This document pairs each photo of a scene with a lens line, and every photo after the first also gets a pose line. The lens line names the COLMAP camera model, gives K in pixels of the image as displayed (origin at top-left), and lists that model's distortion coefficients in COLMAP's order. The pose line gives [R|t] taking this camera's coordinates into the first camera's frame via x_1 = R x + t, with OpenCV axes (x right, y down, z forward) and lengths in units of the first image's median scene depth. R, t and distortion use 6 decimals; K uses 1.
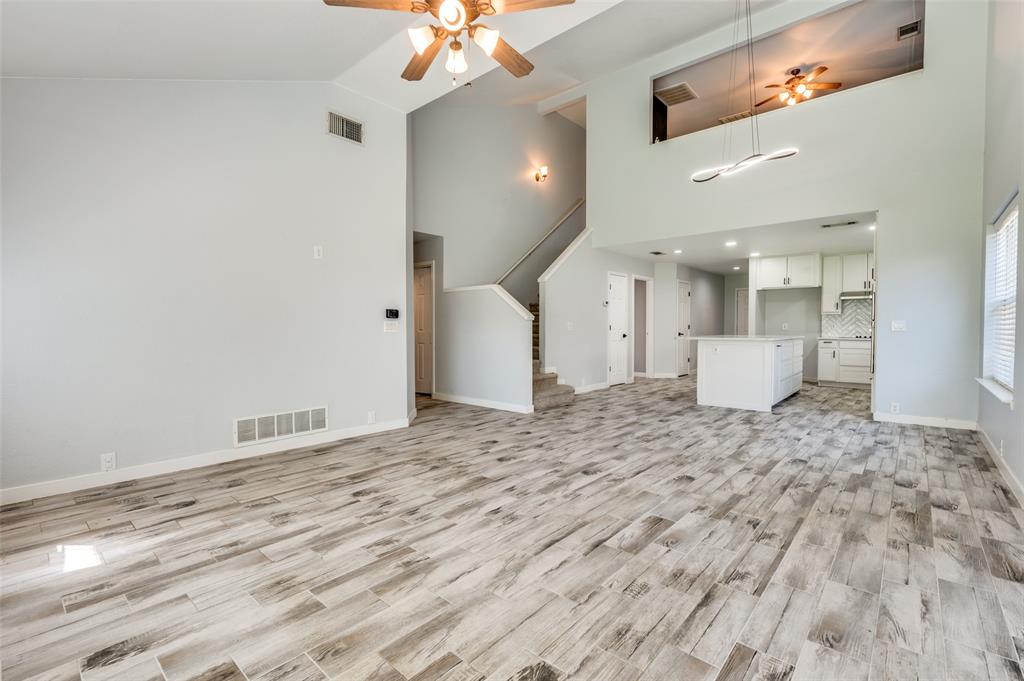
lens RADIAL K [[454.2, 0, 513.7], [0, 454.2, 338.3], [0, 0, 1]] dist [0.001818, -0.000093]
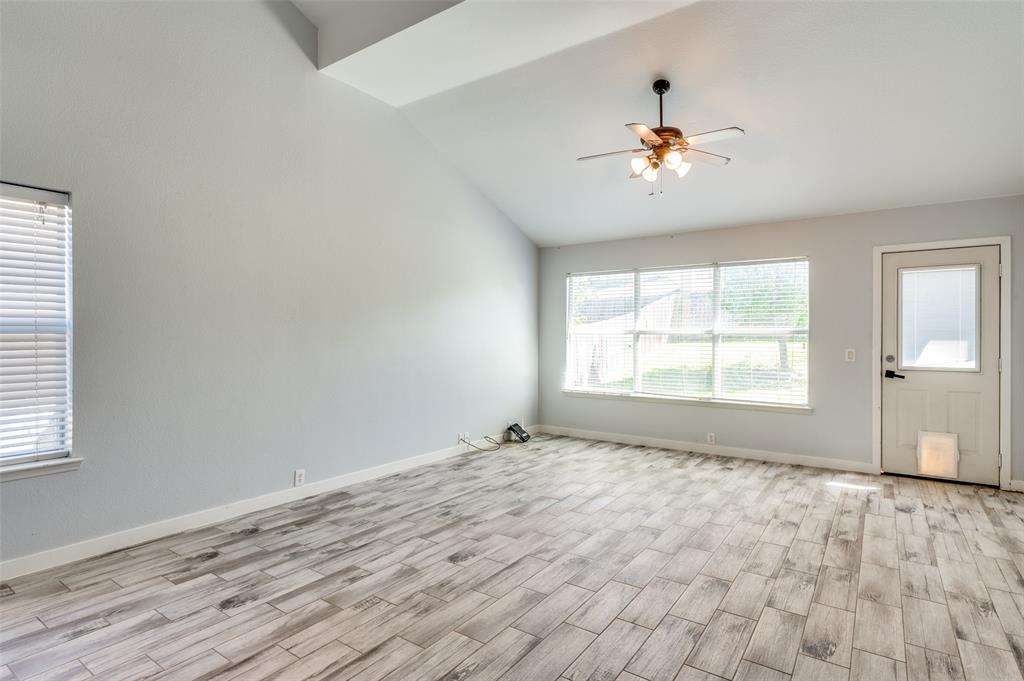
lens RADIAL K [[525.6, 0, 517.5], [0, 525.6, 339.7], [0, 0, 1]] dist [0.000726, -0.000643]
pose [[-0.993166, -0.000639, -0.116704, 0.405706], [-0.004043, 0.999573, 0.028937, -0.107605], [0.116636, 0.029211, -0.992745, 2.023480]]
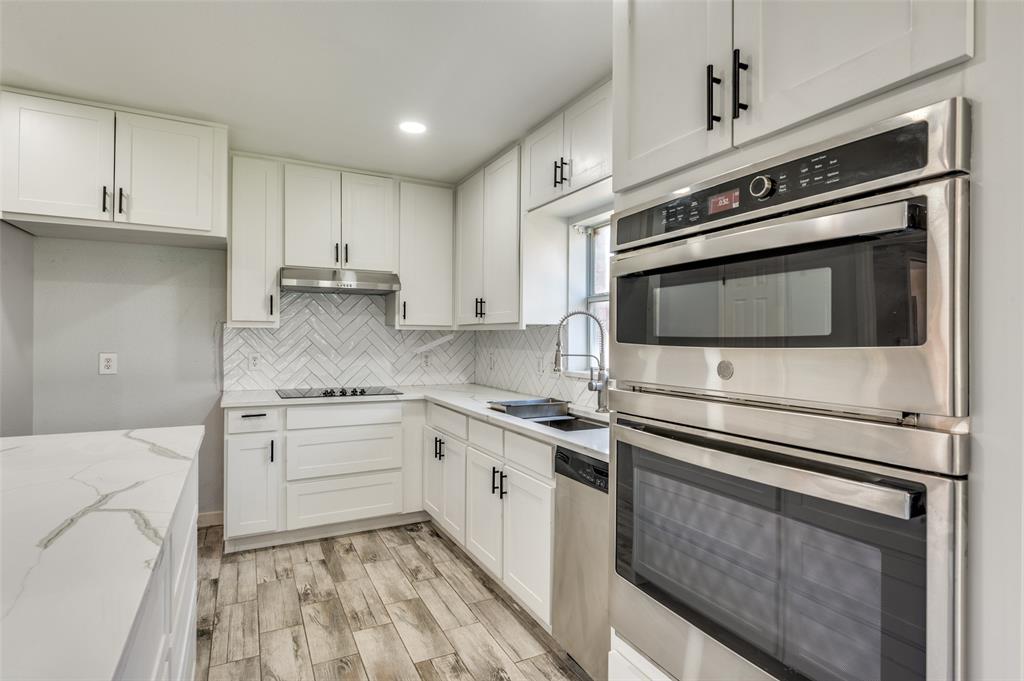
lens RADIAL K [[515.0, 0, 515.9], [0, 515.0, 336.5], [0, 0, 1]] dist [-0.002989, -0.000538]
pose [[0.360697, 0.006054, 0.932663, 1.108940], [0.014660, 0.999819, -0.012160, -0.105115], [-0.932568, 0.018059, 0.360543, 1.839216]]
